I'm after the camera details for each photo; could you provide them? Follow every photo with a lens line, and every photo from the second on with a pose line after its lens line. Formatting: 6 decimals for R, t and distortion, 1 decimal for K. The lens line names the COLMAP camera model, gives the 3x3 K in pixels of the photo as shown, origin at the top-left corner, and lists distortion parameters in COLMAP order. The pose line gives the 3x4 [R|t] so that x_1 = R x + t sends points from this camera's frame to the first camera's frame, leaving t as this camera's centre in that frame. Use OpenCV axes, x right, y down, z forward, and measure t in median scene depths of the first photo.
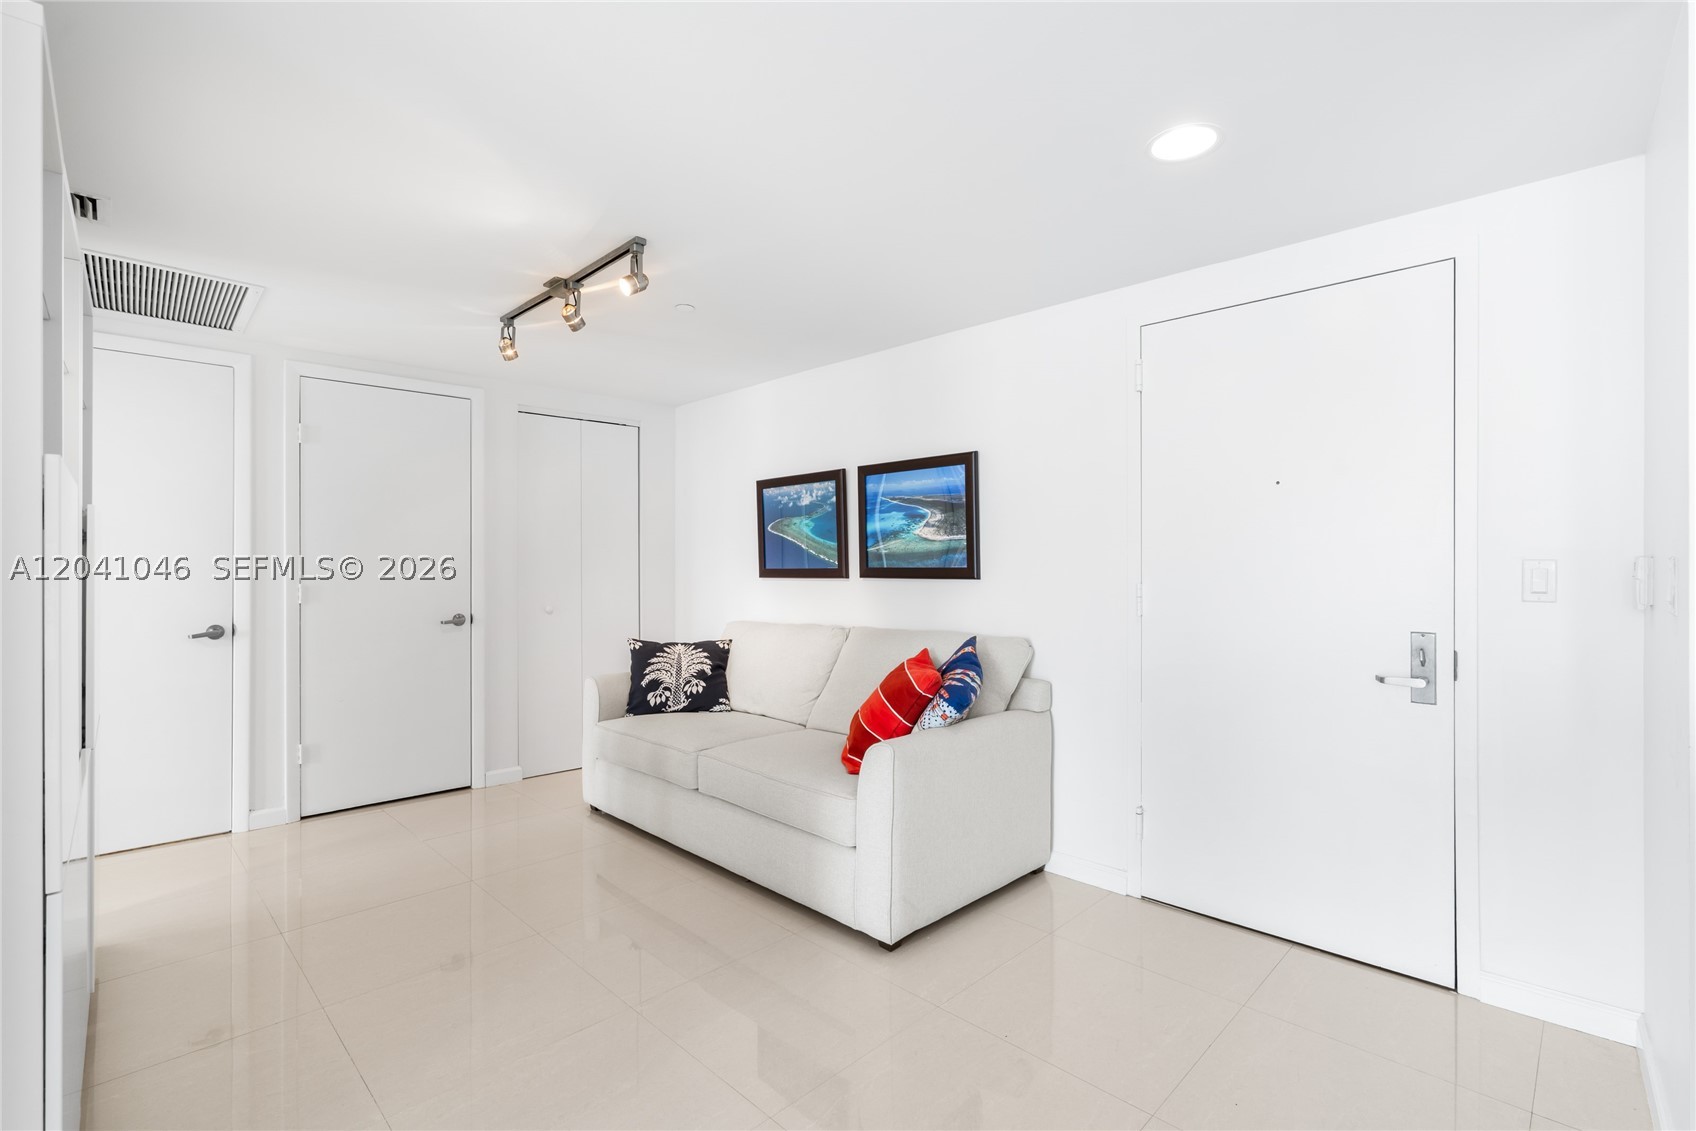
lens RADIAL K [[779.8, 0, 850.4], [0, 779.8, 561.8], [0, 0, 1]] dist [-0.002584, 0.002184]
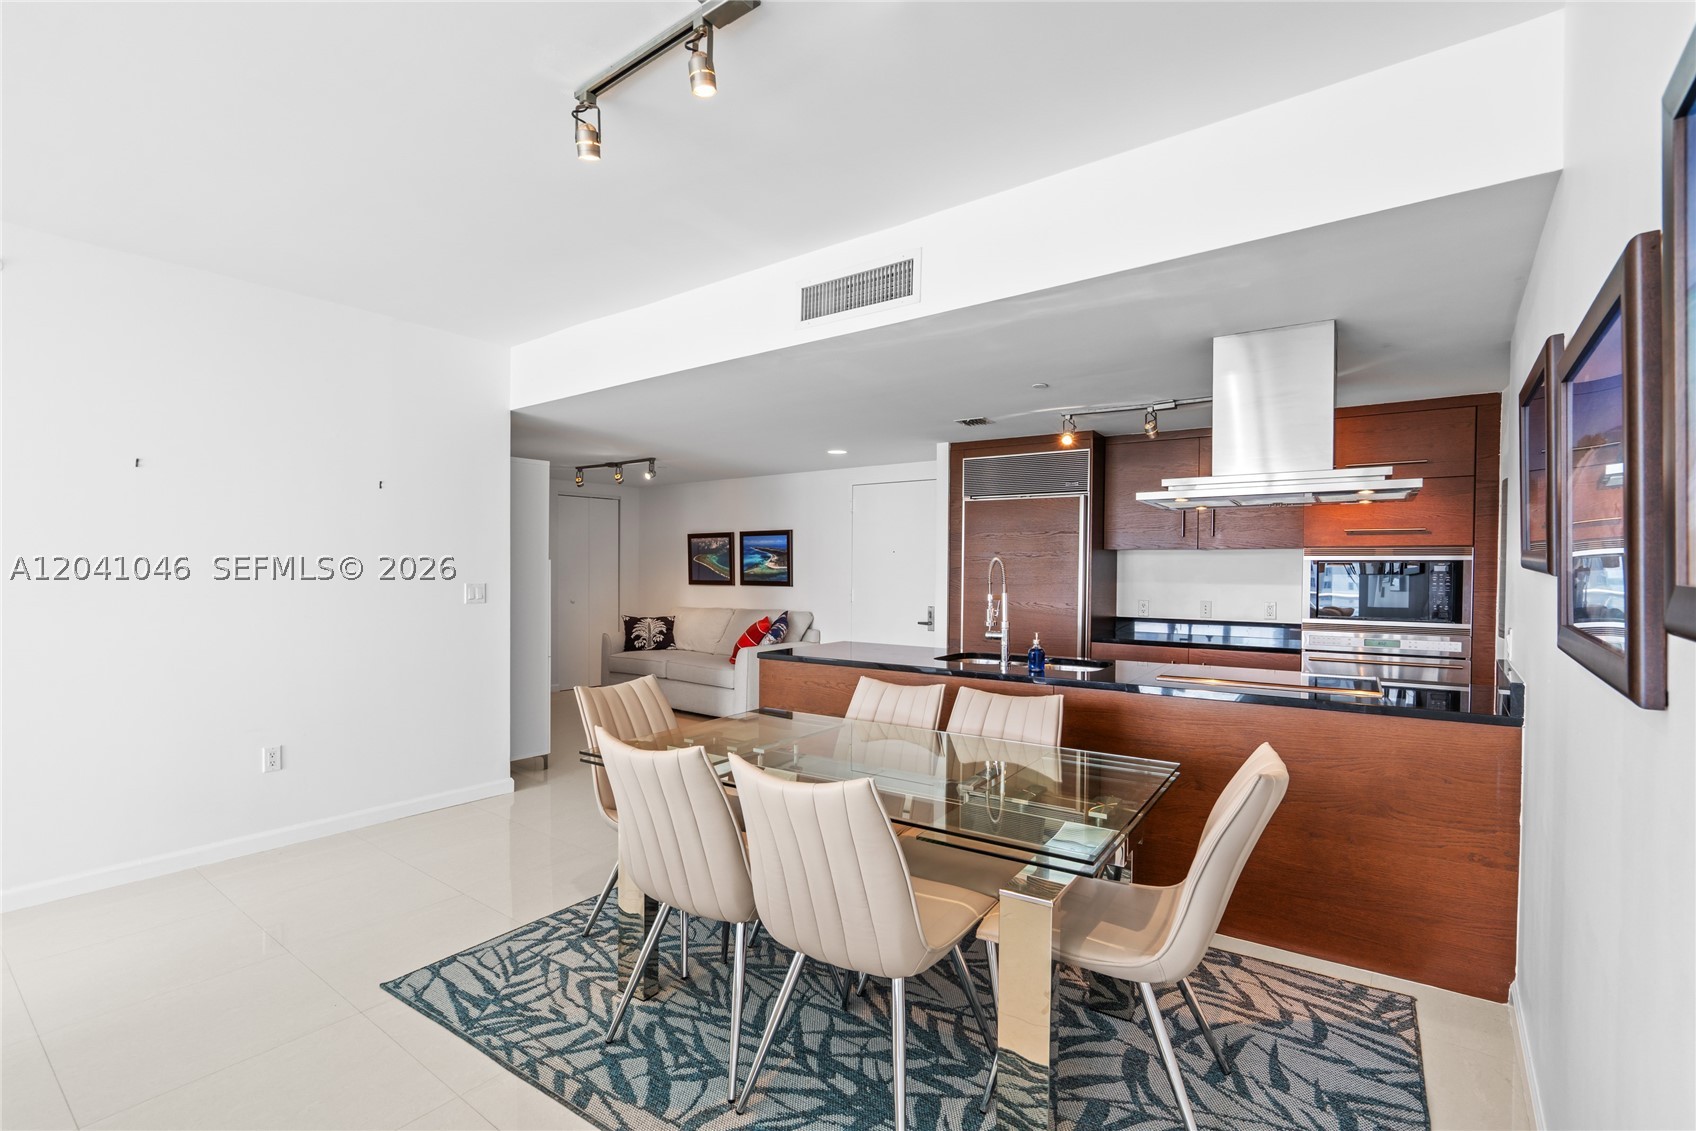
lens RADIAL K [[764.9, 0, 846.2], [0, 764.9, 580.6], [0, 0, 1]] dist [-0.031218, 0.028468]
pose [[0.991899, 0.008070, 0.126775, 0.034391], [-0.010424, 0.999785, 0.017919, -0.031838], [-0.126604, -0.019095, 0.991770, -1.068597]]
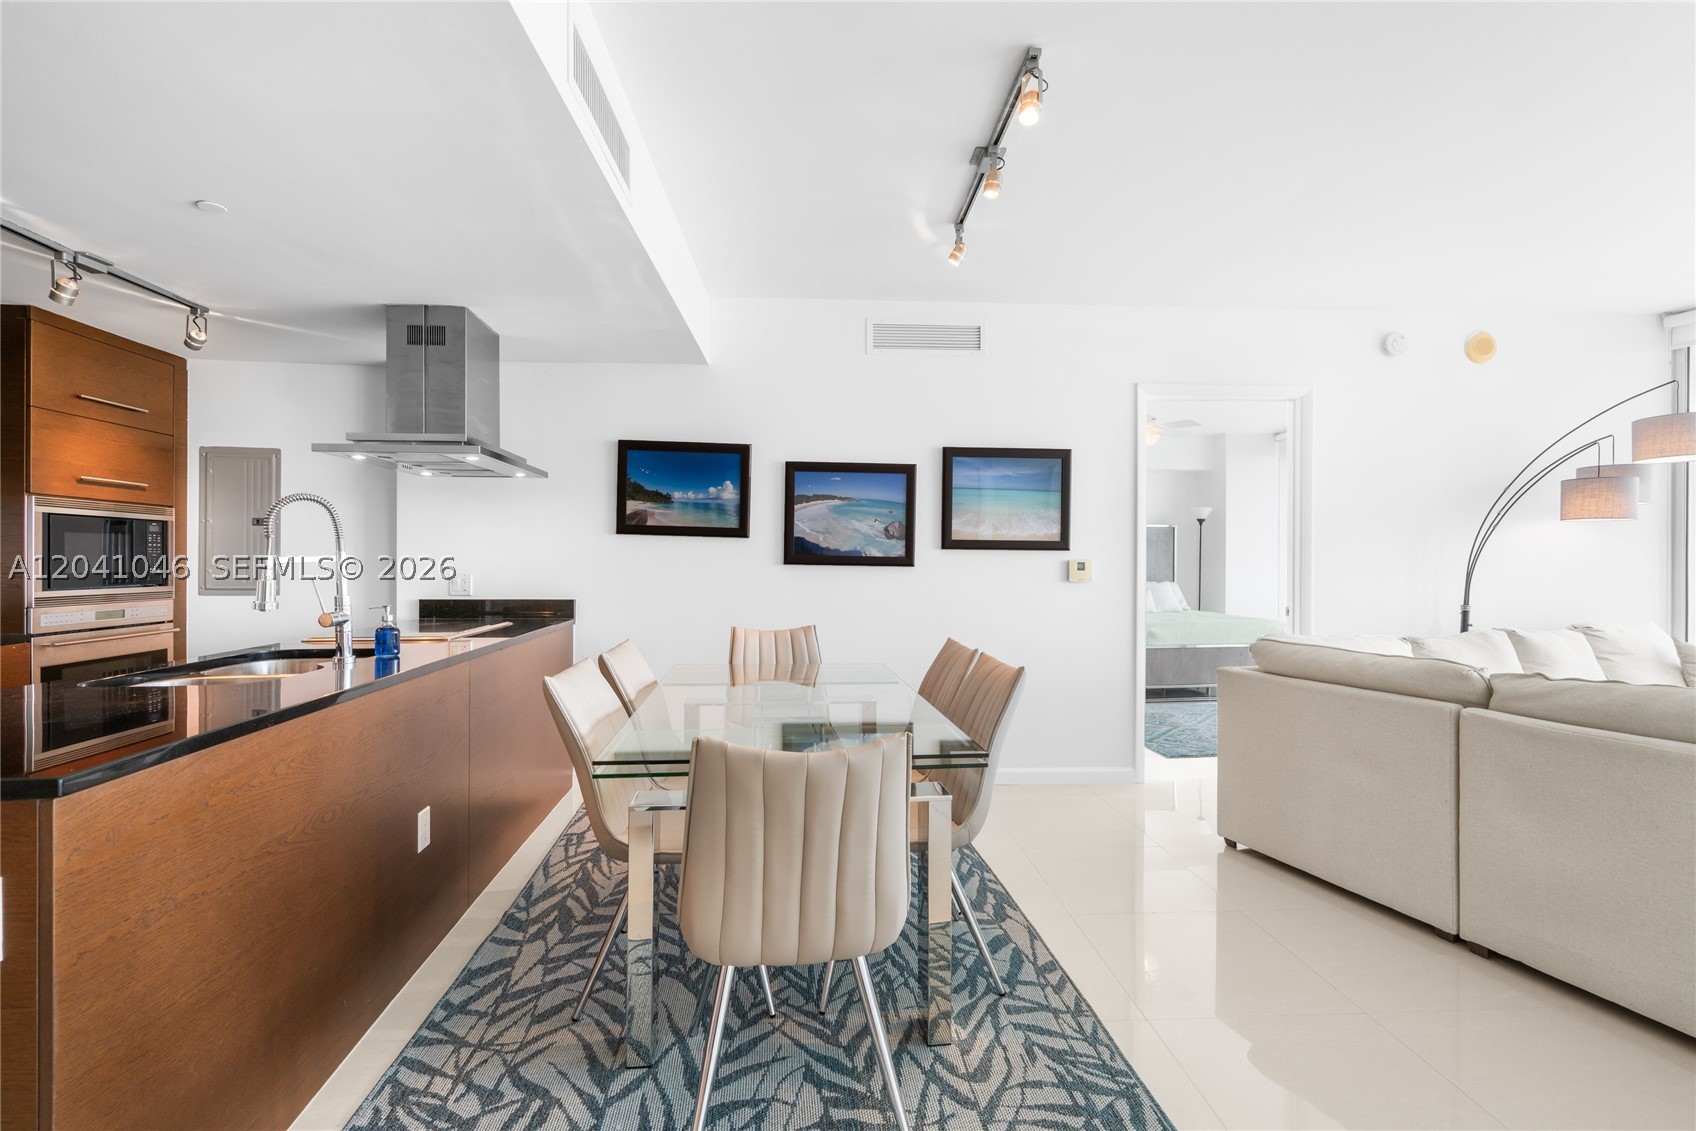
lens RADIAL K [[770.1, 0, 852.3], [0, 770.1, 561.8], [0, 0, 1]] dist [-0.002407, 0.002654]
pose [[-0.739540, 0.000130, 0.673112, -0.359451], [-0.002693, 0.999991, -0.003152, 0.005416], [-0.673107, -0.004144, -0.739534, -0.017007]]
